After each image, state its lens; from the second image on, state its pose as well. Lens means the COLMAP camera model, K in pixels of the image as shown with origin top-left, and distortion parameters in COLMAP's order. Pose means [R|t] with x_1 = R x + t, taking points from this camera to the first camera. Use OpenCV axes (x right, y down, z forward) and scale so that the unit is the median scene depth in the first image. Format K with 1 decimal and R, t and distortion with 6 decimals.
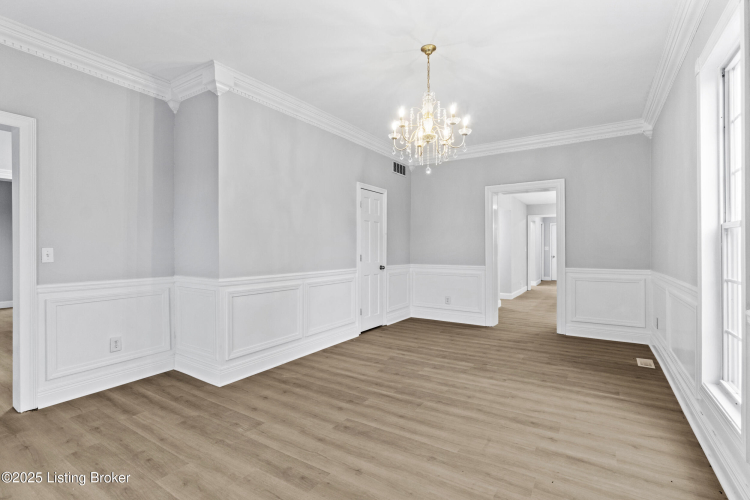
lens RADIAL K [[356.1, 0, 374.5], [0, 356.1, 248.1], [0, 0, 1]] dist [0.002070, 0.000285]
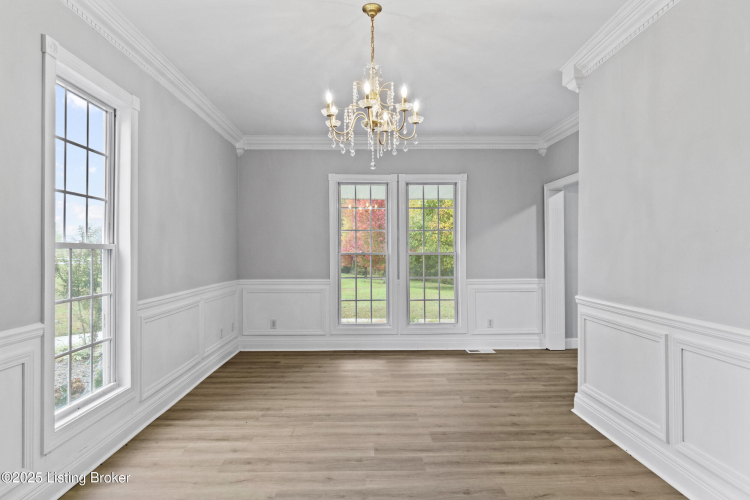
lens RADIAL K [[424.1, 0, 372.6], [0, 424.1, 252.1], [0, 0, 1]] dist [0.004369, 0.000185]
pose [[-0.830416, 0.004177, -0.557129, 0.715048], [0.006119, 0.999980, -0.001622, -0.031736], [0.557111, -0.004756, -0.830424, 1.890817]]
